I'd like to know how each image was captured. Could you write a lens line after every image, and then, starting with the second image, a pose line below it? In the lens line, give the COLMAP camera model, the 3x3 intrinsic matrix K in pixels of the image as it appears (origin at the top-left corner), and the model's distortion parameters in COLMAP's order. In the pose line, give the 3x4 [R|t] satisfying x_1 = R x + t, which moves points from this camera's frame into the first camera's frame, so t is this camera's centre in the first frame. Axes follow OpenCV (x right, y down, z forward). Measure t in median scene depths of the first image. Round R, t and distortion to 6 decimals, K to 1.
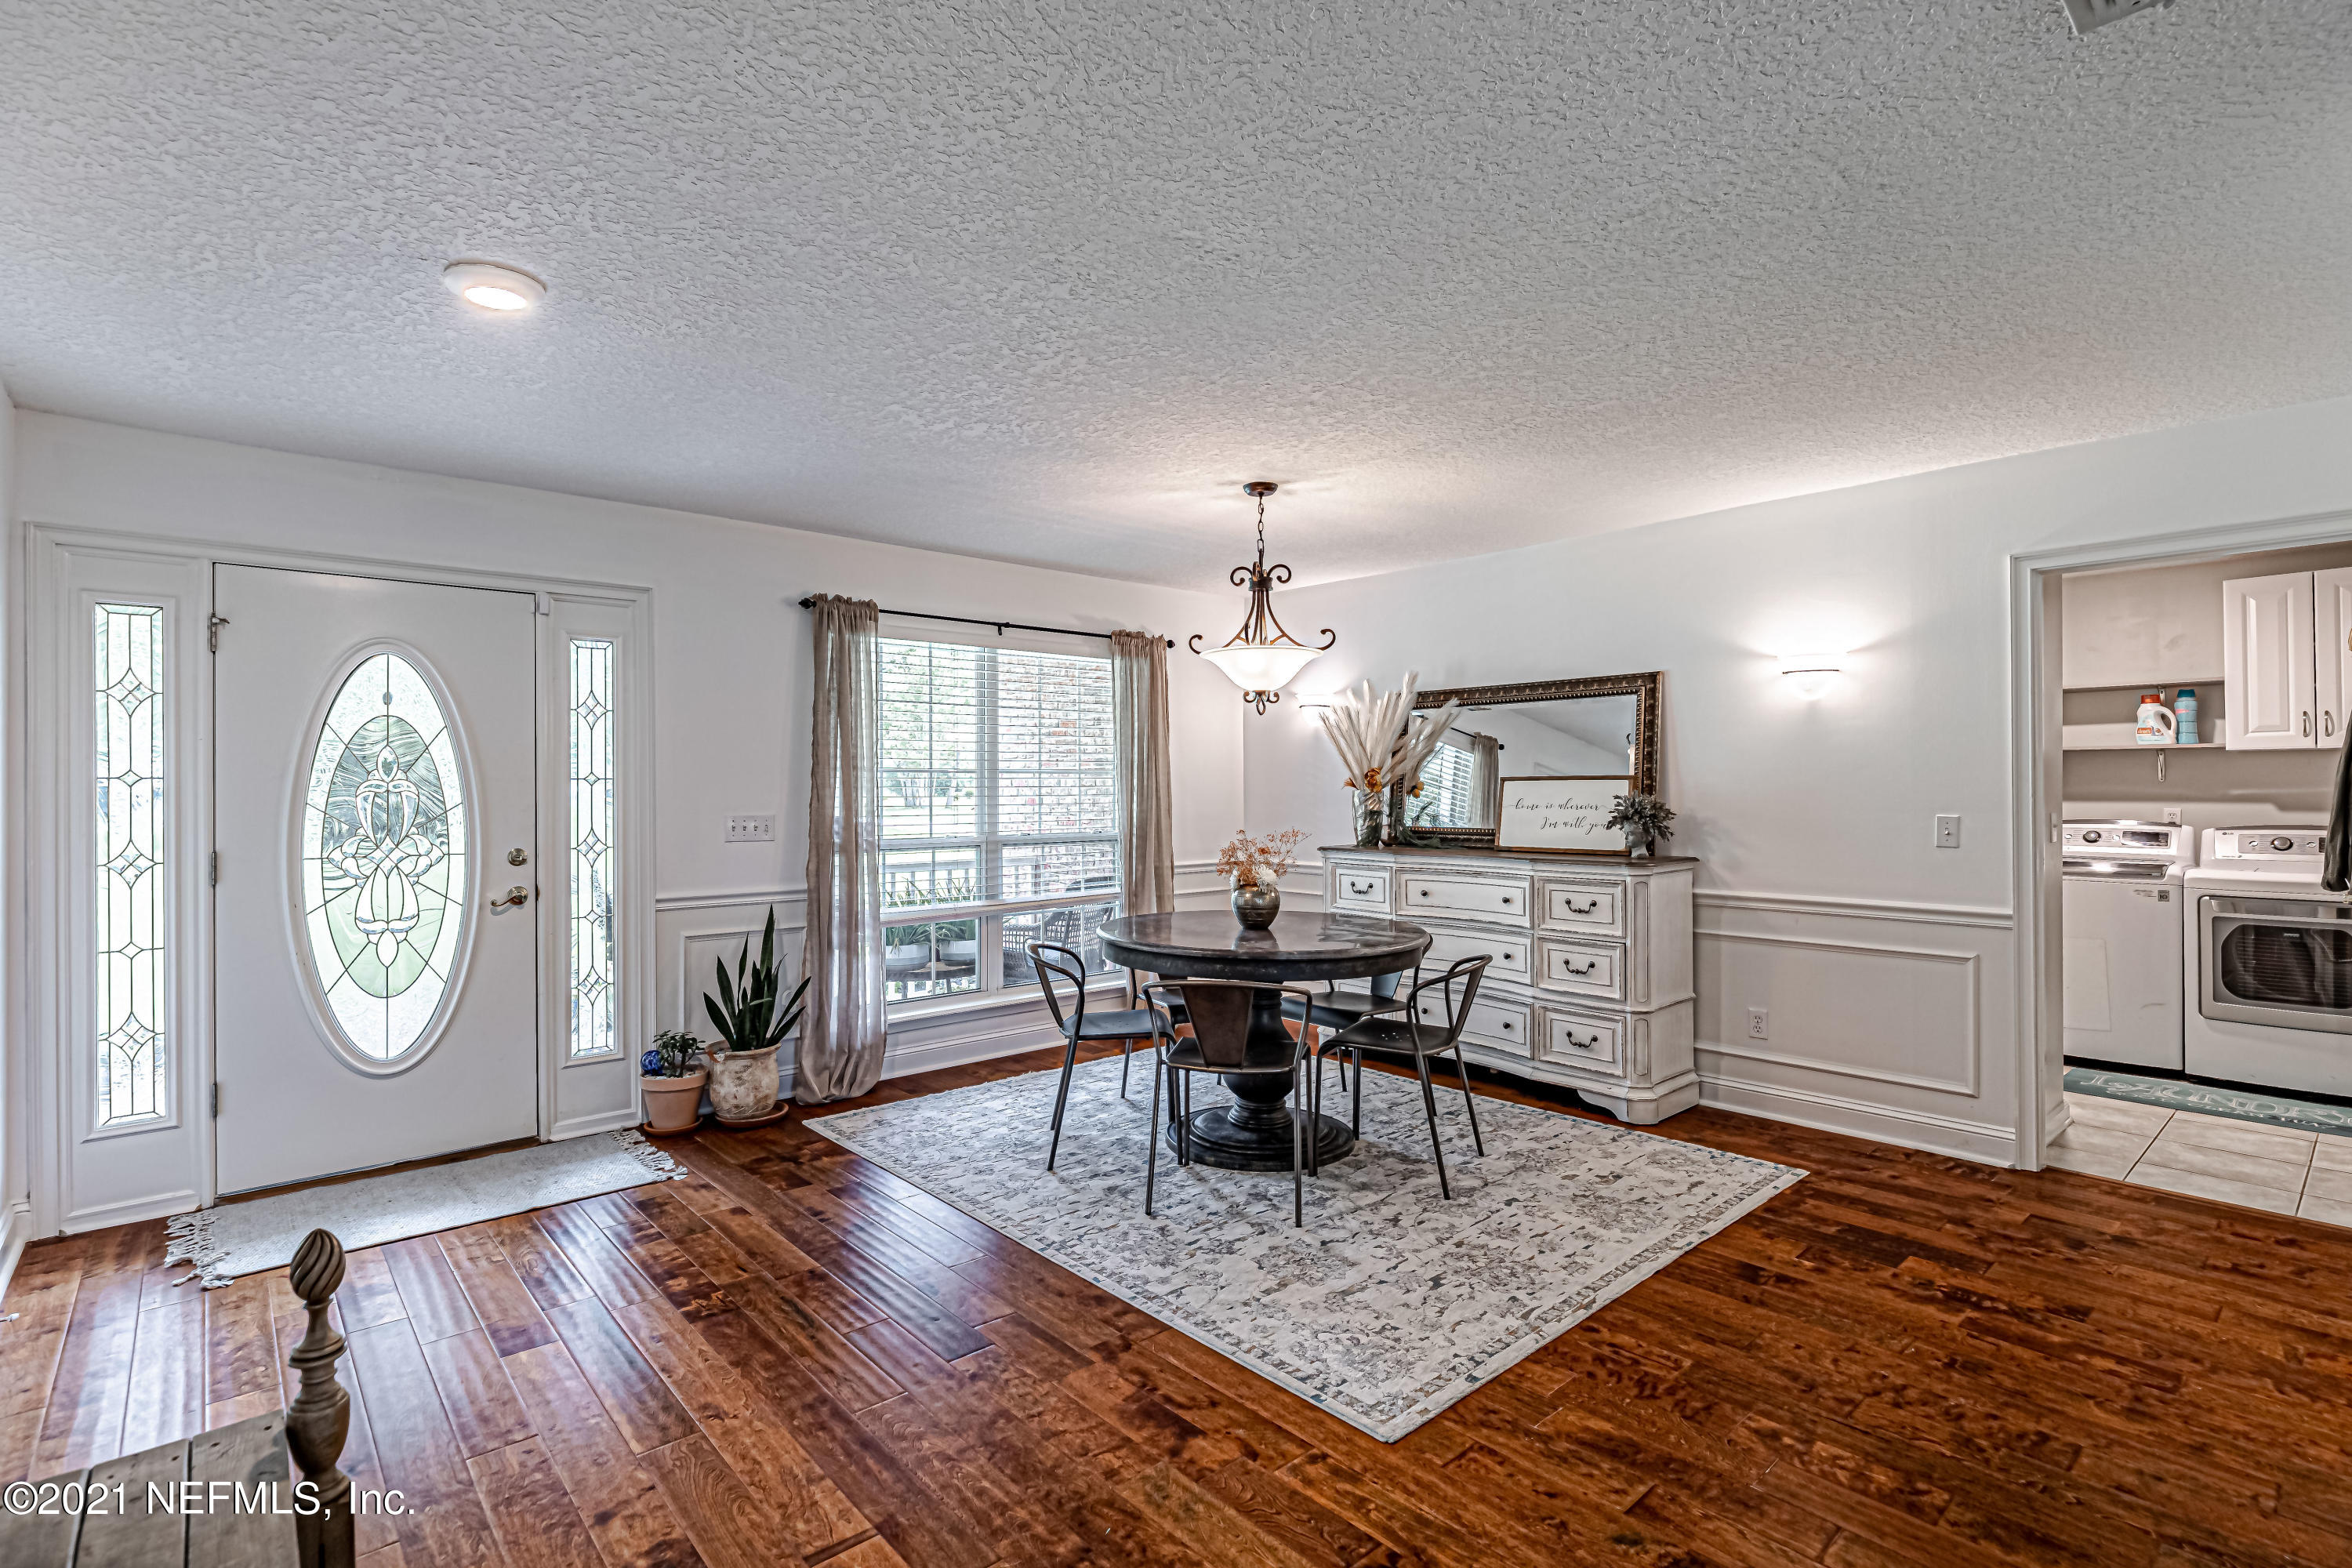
lens RADIAL K [[1104.0, 0, 1176.8], [0, 1104.0, 780.1], [0, 0, 1]] dist [-0.003951, -0.000103]
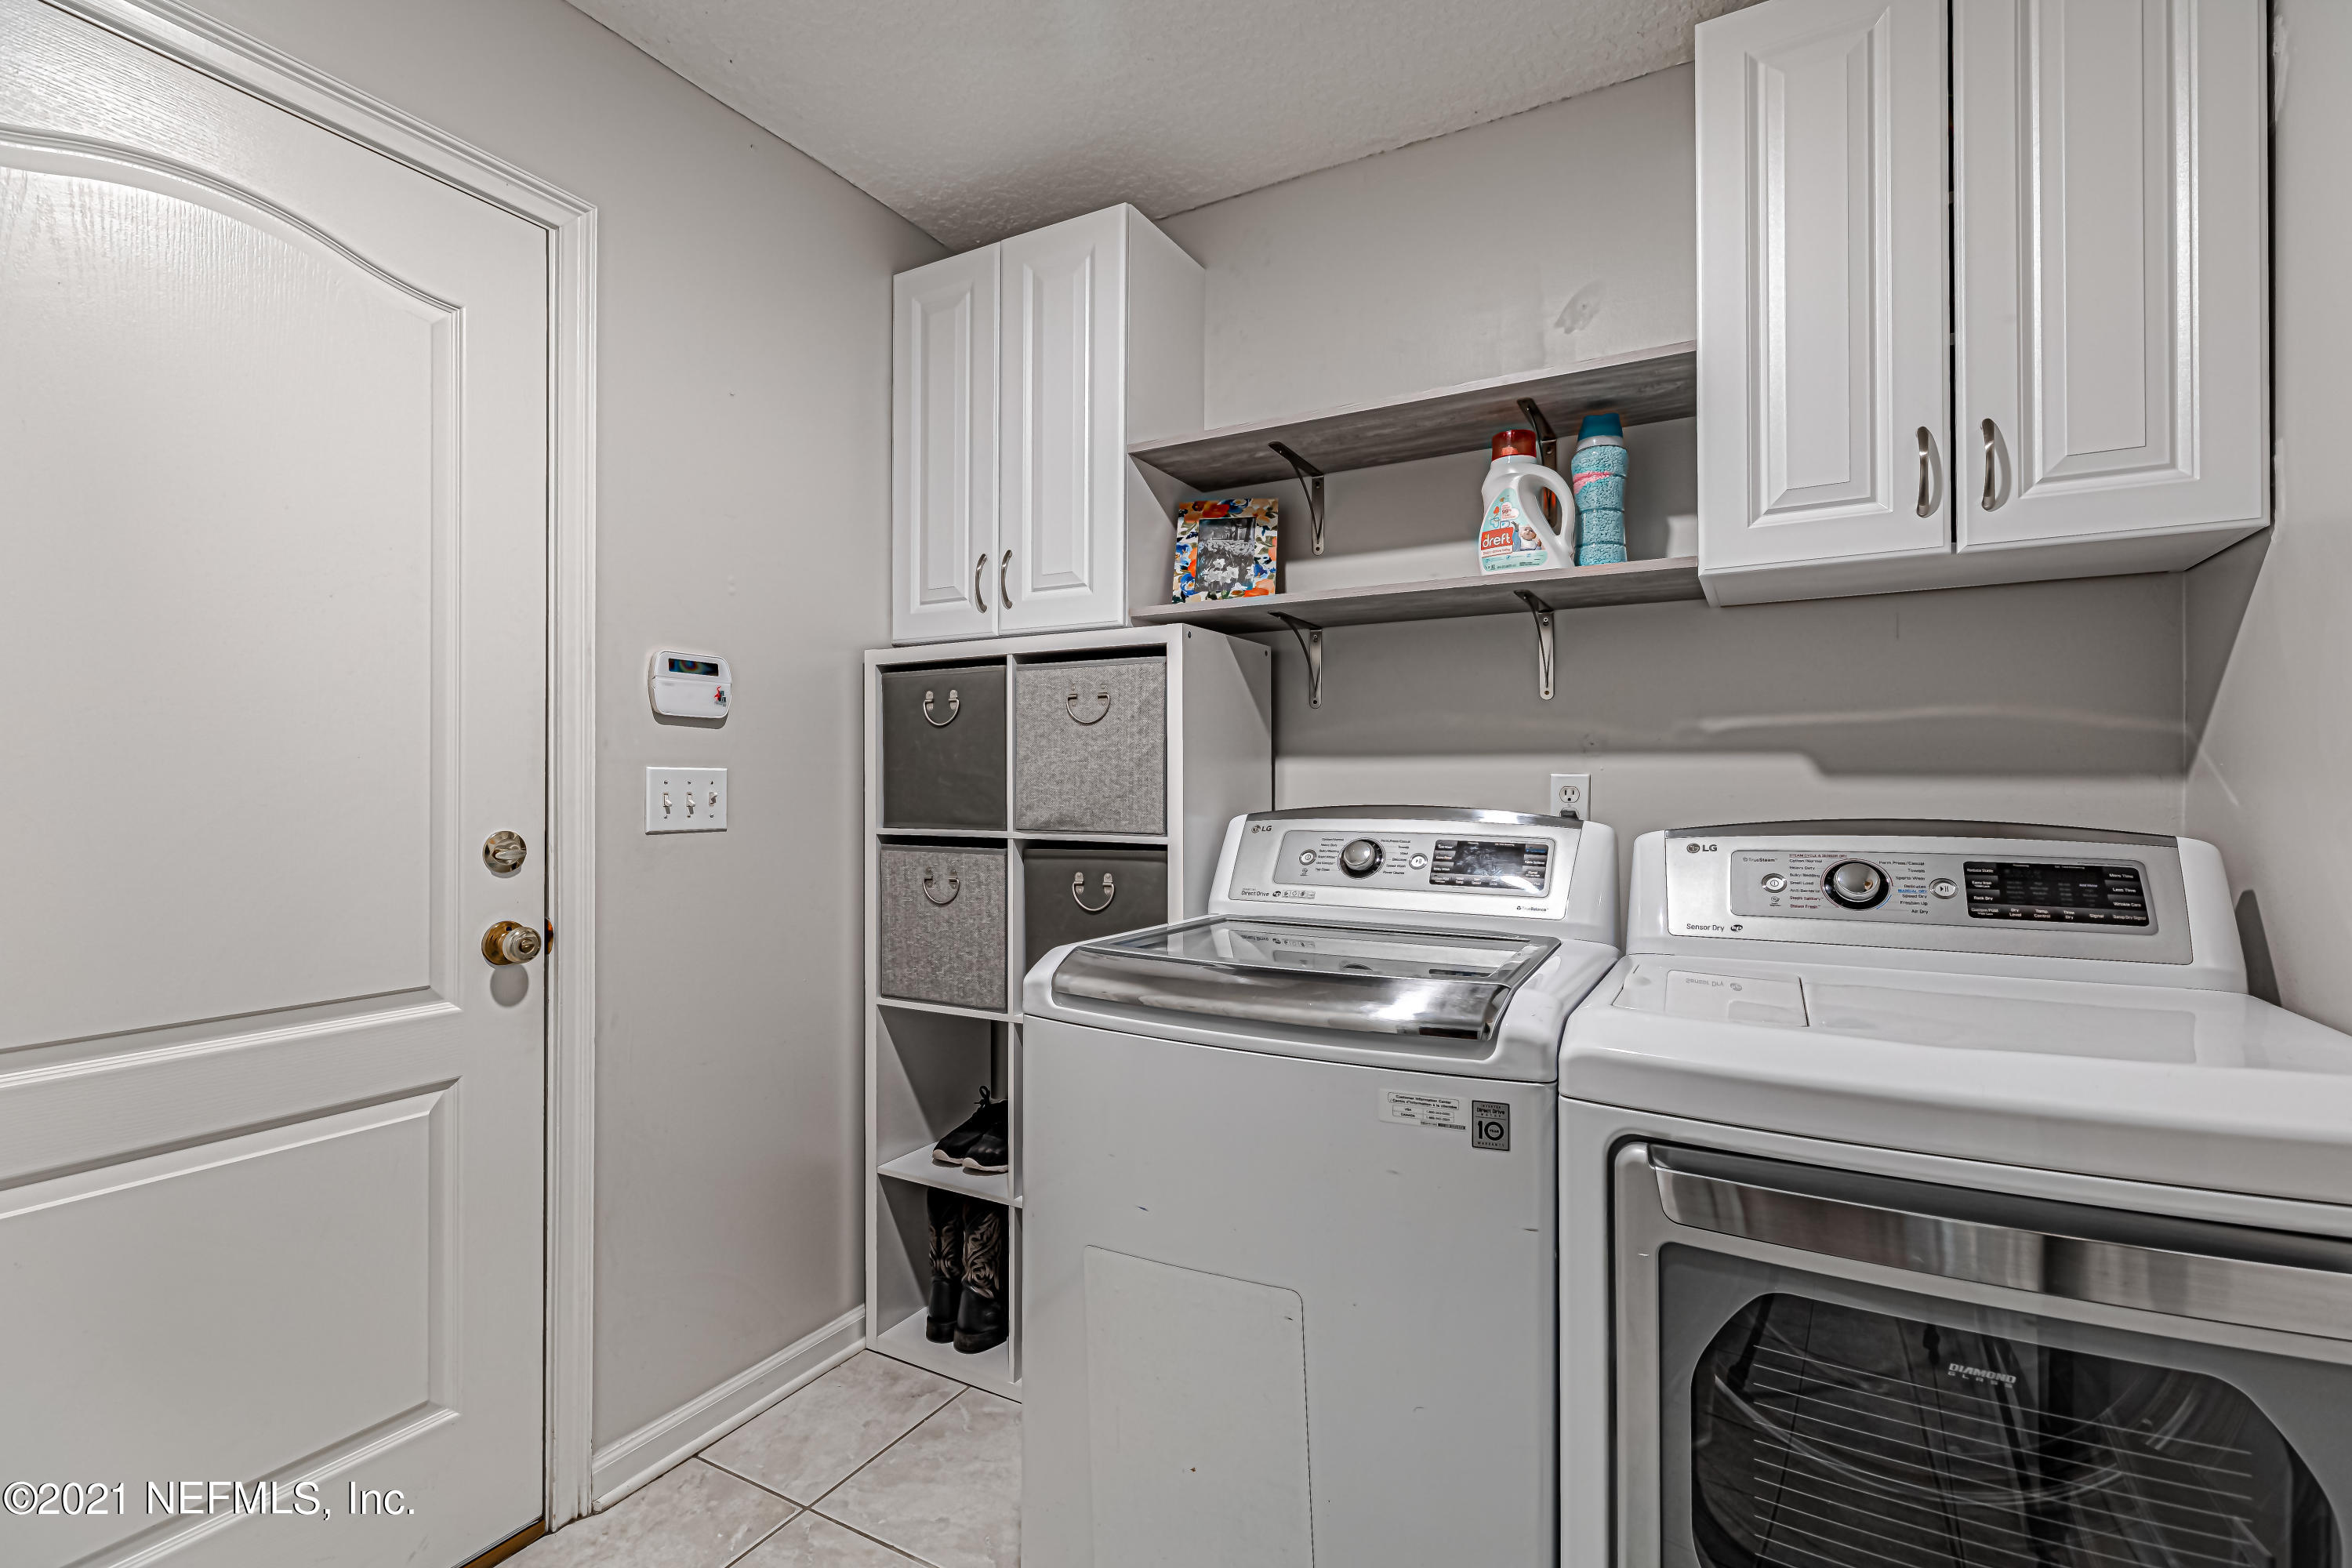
lens RADIAL K [[1075.3, 0, 1171.5], [0, 1075.3, 785.9], [0, 0, 1]] dist [0.003937, -0.000130]
pose [[0.945957, 0.003249, 0.324274, 0.473491], [-0.006291, 0.999945, 0.008333, 0.019546], [-0.324230, -0.009922, 0.945926, 0.503556]]
